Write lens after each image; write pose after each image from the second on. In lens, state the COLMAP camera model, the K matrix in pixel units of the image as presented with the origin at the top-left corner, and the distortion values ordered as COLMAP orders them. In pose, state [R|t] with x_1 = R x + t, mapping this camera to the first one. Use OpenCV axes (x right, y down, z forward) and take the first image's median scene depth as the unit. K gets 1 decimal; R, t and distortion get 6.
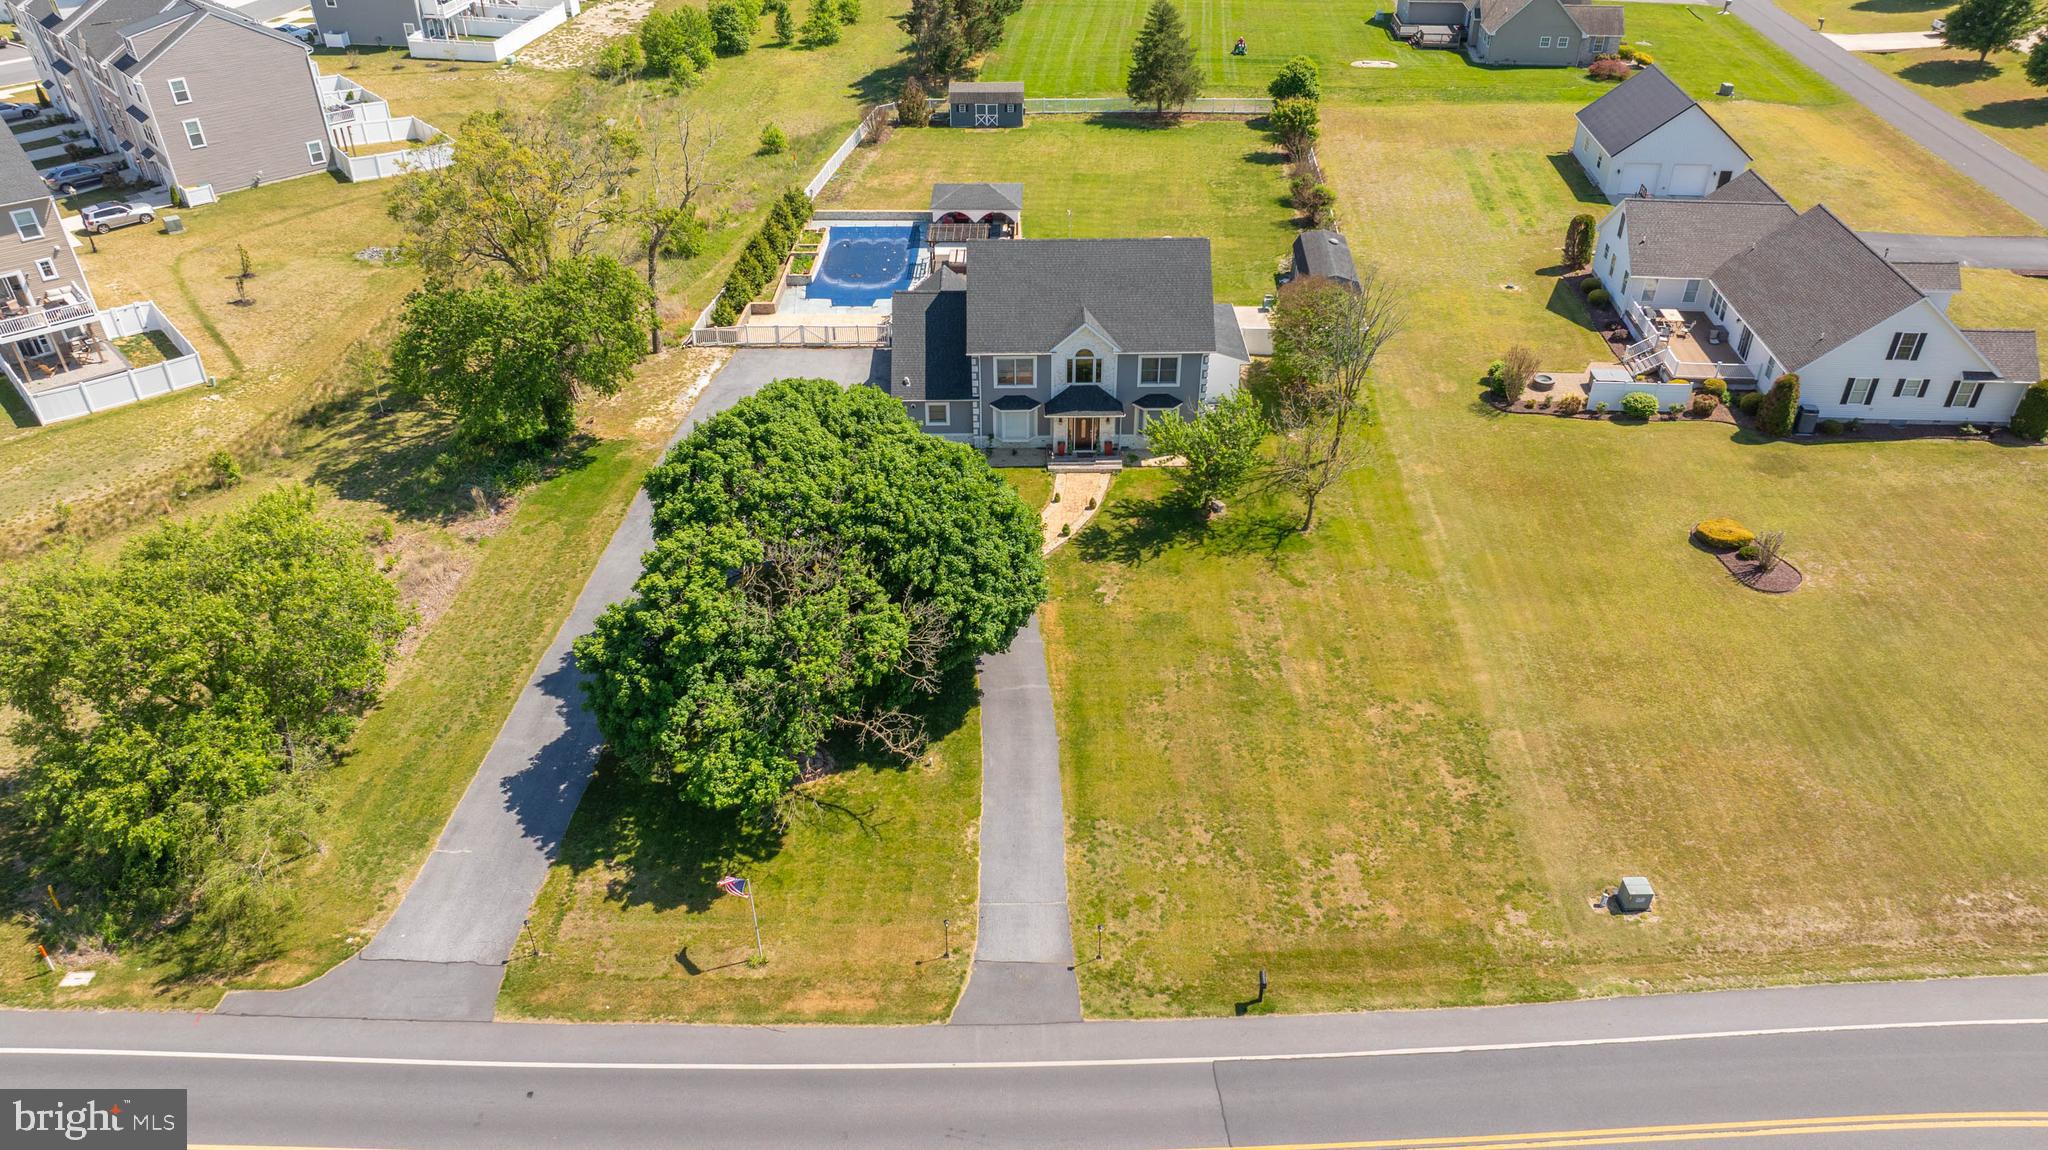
lens RADIAL K [[1432.4, 0, 1024.2], [0, 1432.4, 571.4], [0, 0, 1]] dist [-0.025222, 0.014979]
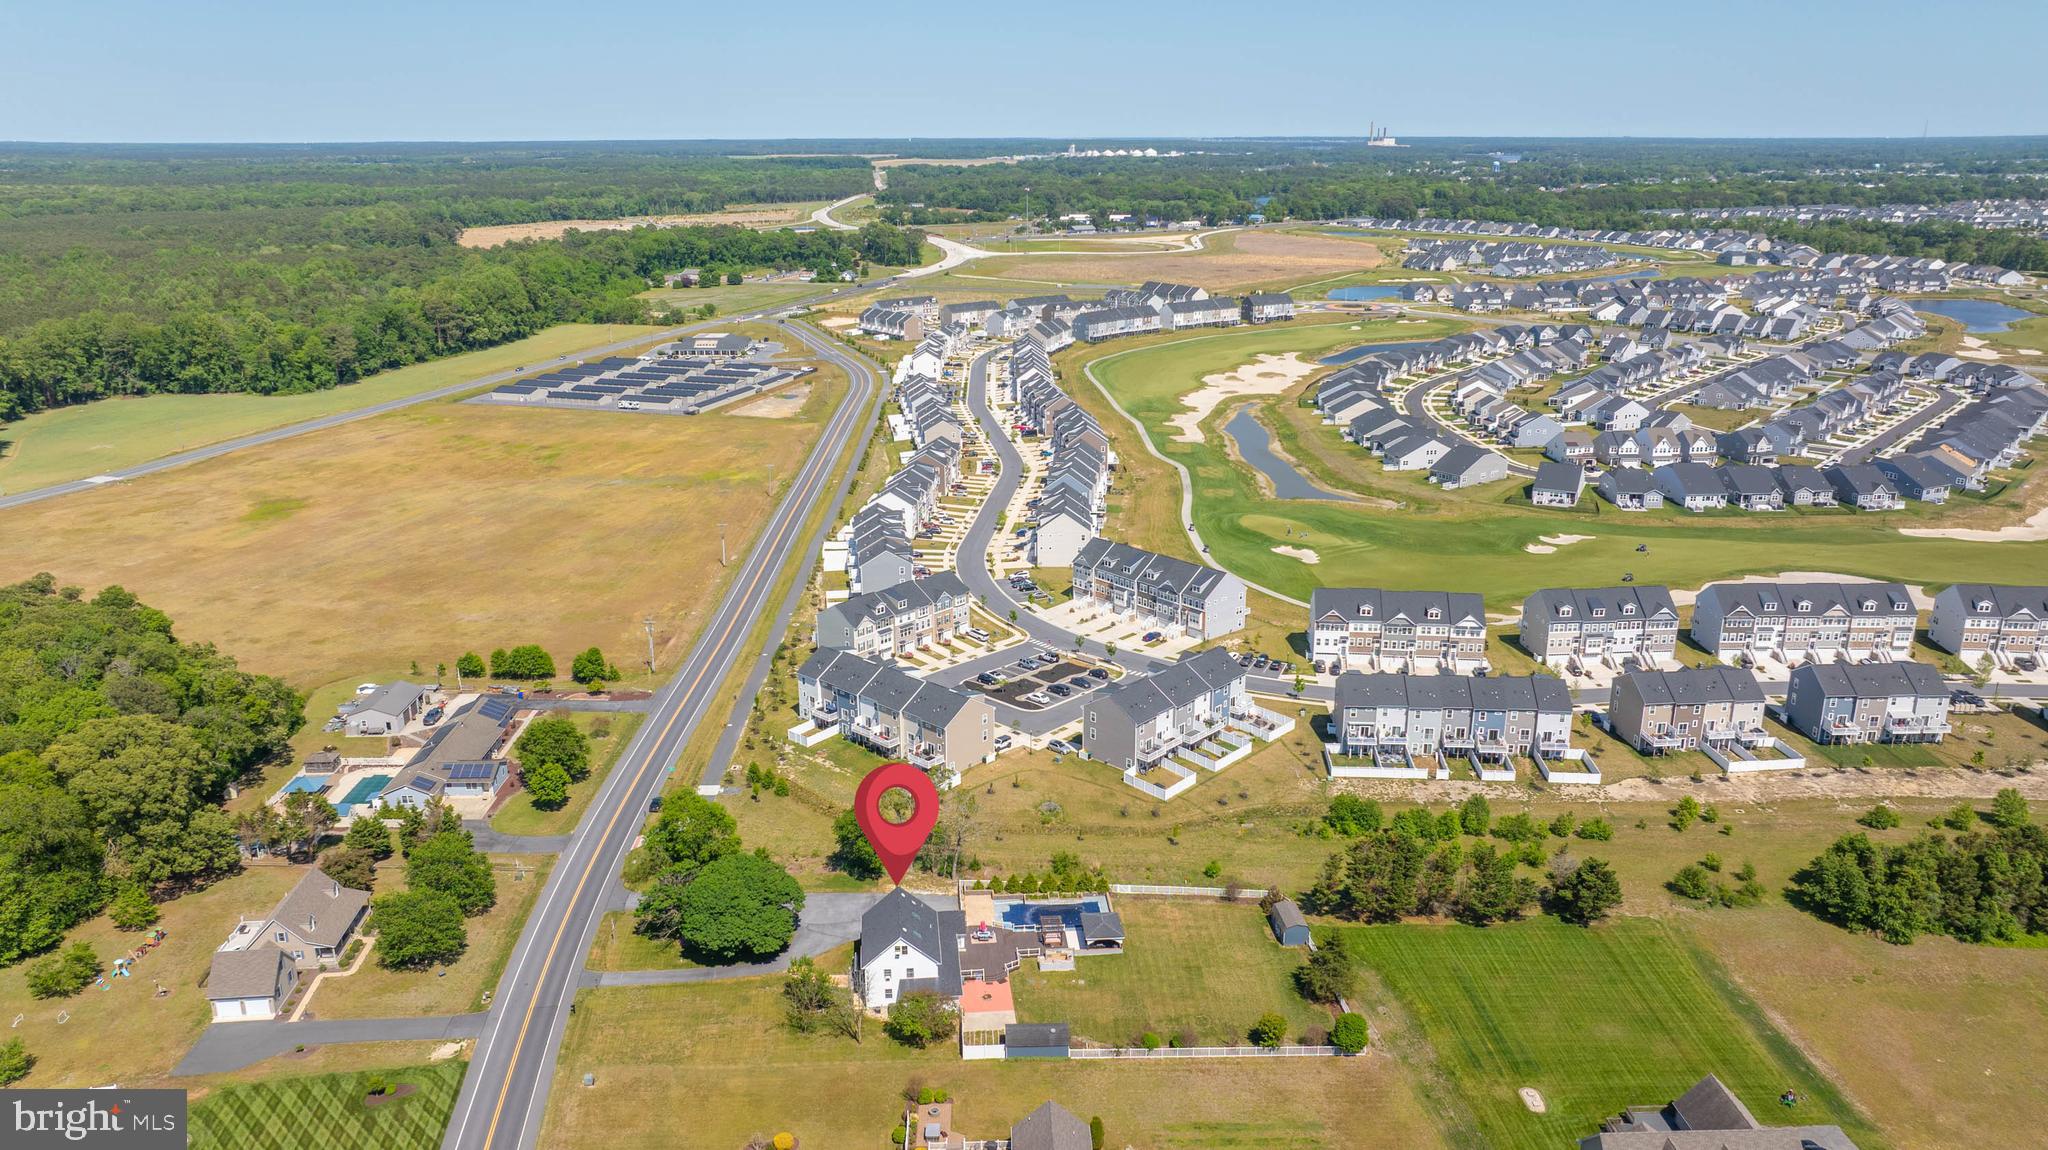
lens RADIAL K [[1432.4, 0, 1025.7], [0, 1432.4, 576.2], [0, 0, 1]] dist [-0.025222, 0.014979]
pose [[0.090459, 0.298141, -0.950226, 2.189254], [-0.564690, 0.801285, 0.197653, -1.279299], [0.820330, 0.518704, 0.240841, 0.282278]]
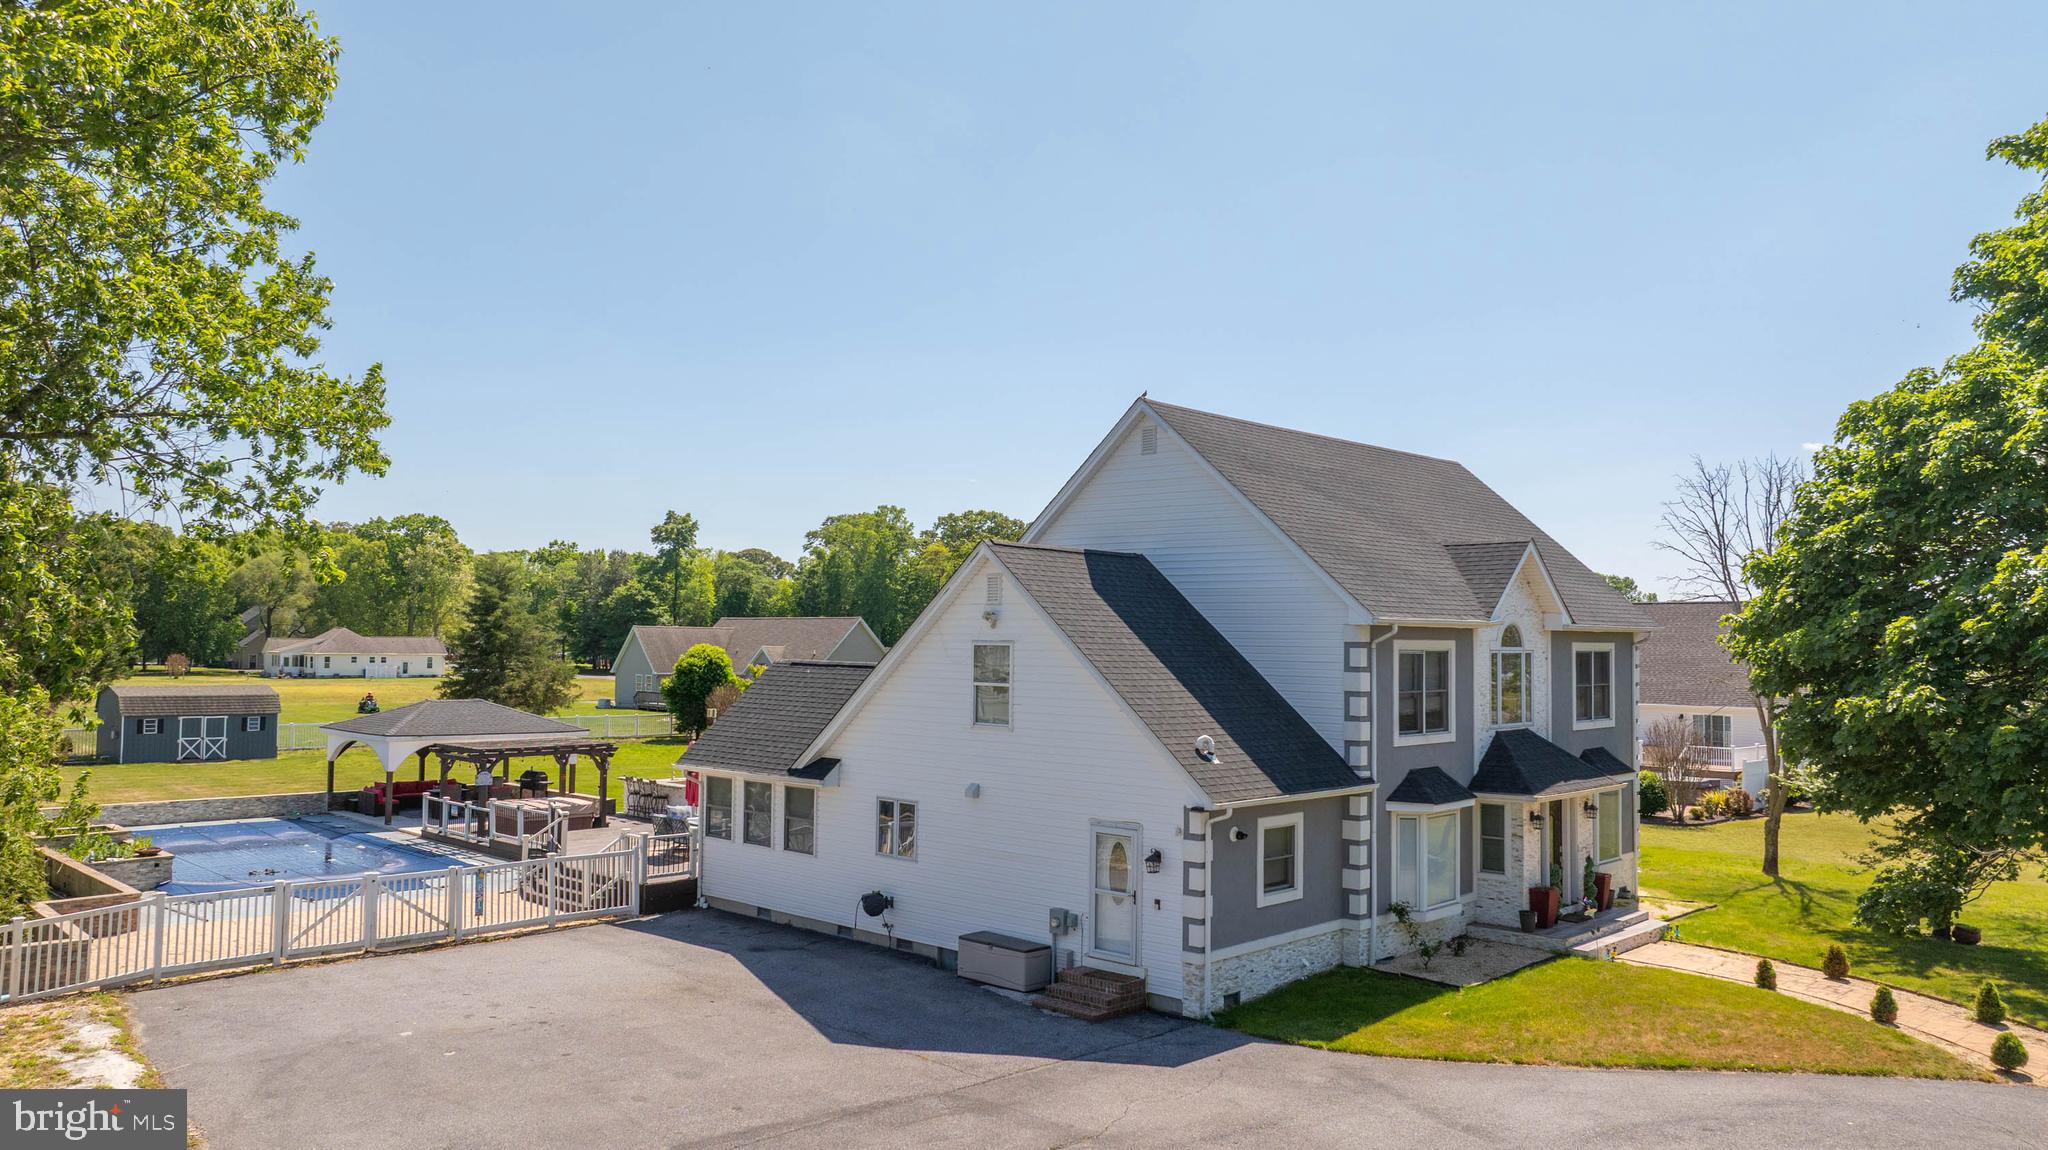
lens RADIAL K [[1432.4, 0, 1021.4], [0, 1432.4, 572.2], [0, 0, 1]] dist [-0.025222, 0.014979]
pose [[0.683143, 0.053619, 0.728314, -0.321517], [0.399418, 0.807483, -0.434092, -0.049723], [-0.611377, 0.587449, 0.530210, 0.836134]]
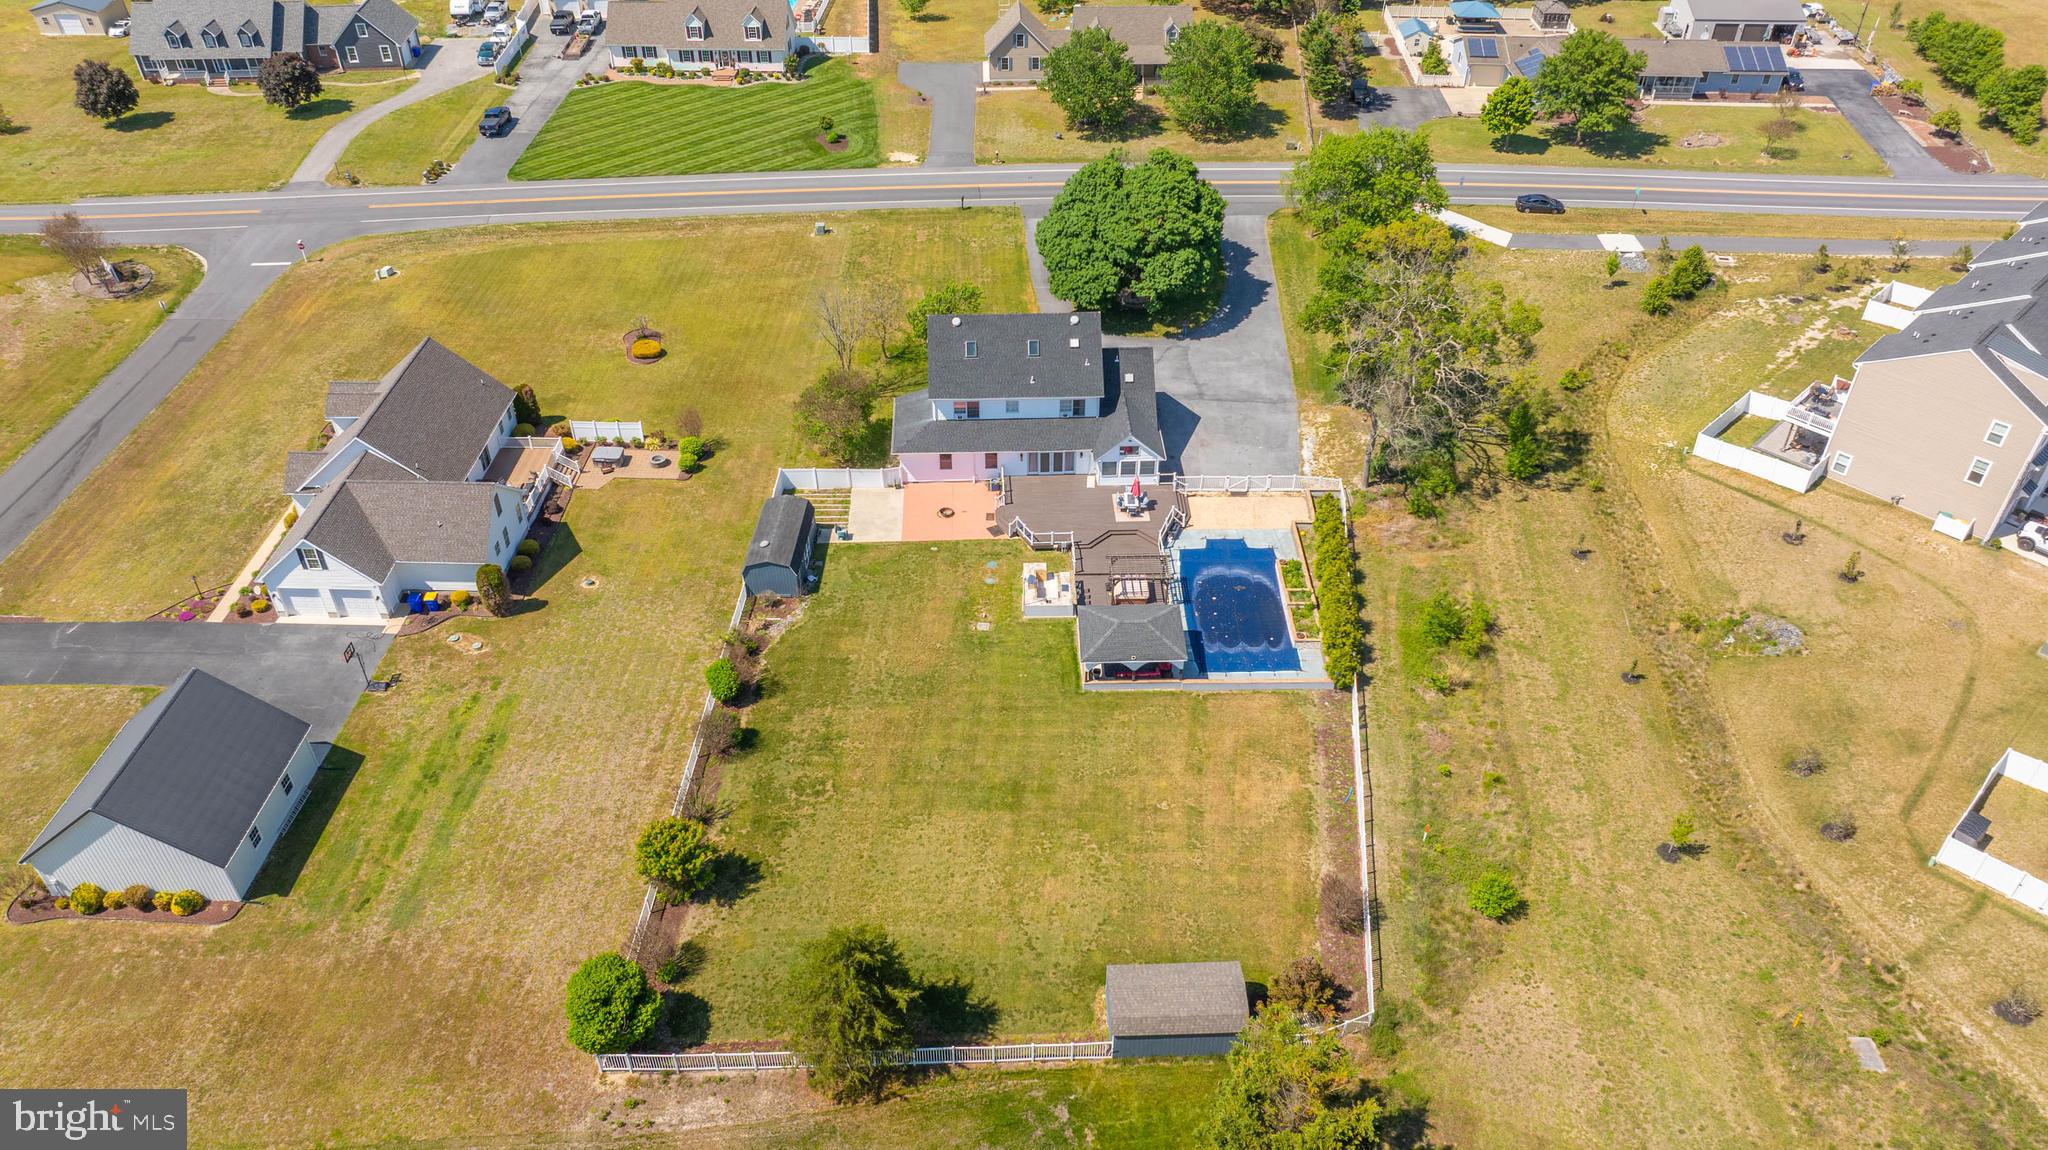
lens RADIAL K [[1432.4, 0, 1022.0], [0, 1432.4, 582.7], [0, 0, 1]] dist [-0.025222, 0.014979]
pose [[-0.999687, 0.017486, -0.017891, 0.065305], [-0.011988, 0.292854, 0.956082, -1.470068], [0.021958, 0.955997, -0.292553, 1.633555]]
